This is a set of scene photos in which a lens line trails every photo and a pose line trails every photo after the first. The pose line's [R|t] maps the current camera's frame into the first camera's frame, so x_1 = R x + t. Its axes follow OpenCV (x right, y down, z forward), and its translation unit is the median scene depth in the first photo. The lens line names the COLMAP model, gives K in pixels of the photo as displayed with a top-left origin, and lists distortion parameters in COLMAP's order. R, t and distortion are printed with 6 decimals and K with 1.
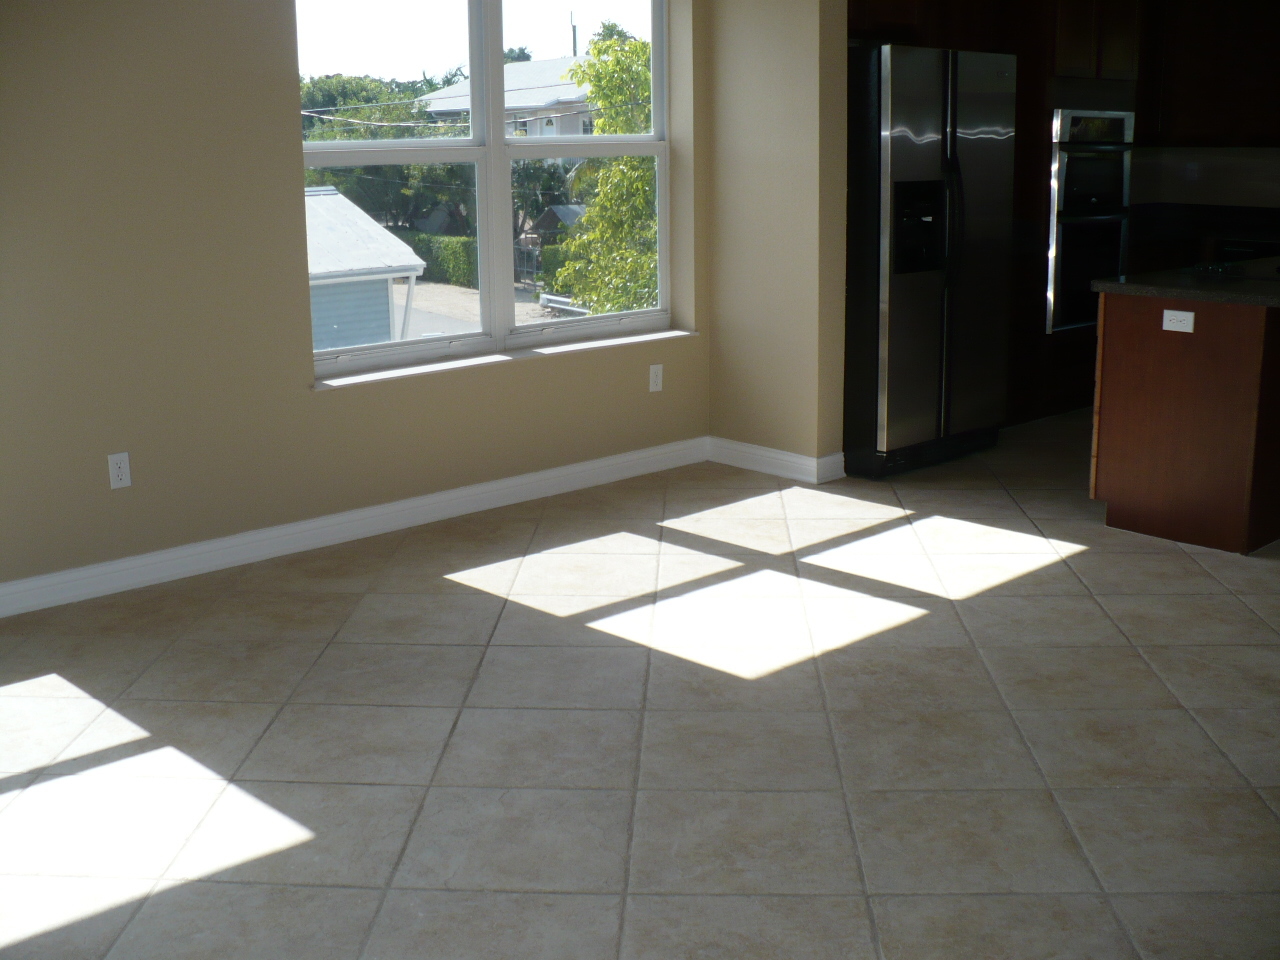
lens RADIAL K [[1472.3, 0, 640.0], [0, 1472.3, 480.0], [0, 0, 1]] dist [-0.139059, 0.000705]
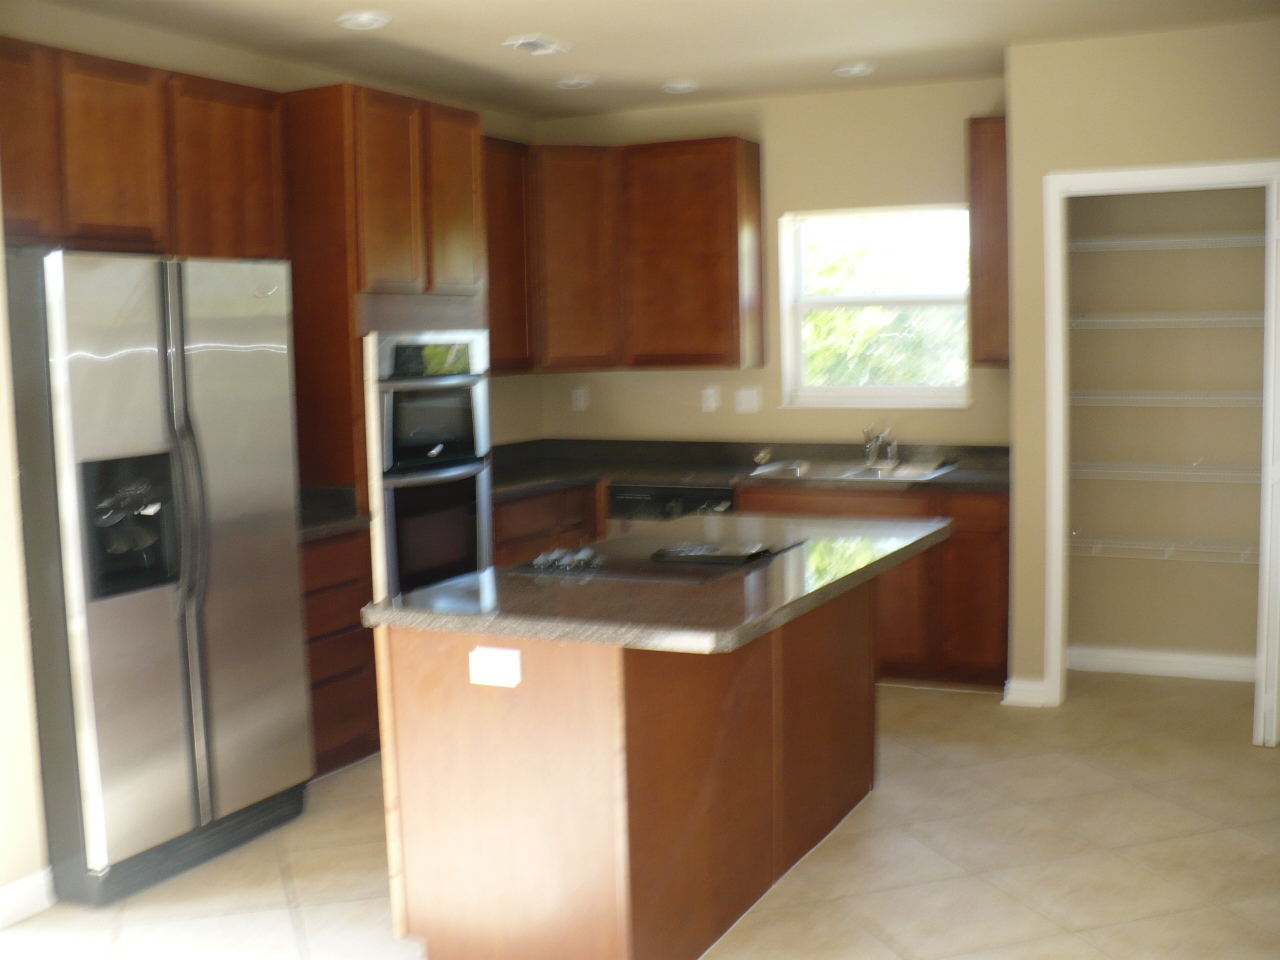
lens RADIAL K [[1472.3, 0, 640.0], [0, 1472.3, 480.0], [0, 0, 1]] dist [-0.139059, 0.000705]
pose [[0.940980, -0.045068, 0.335449, 0.211020], [0.090405, 0.988554, -0.120785, -0.103097], [-0.326166, 0.143982, 0.934283, 0.340786]]
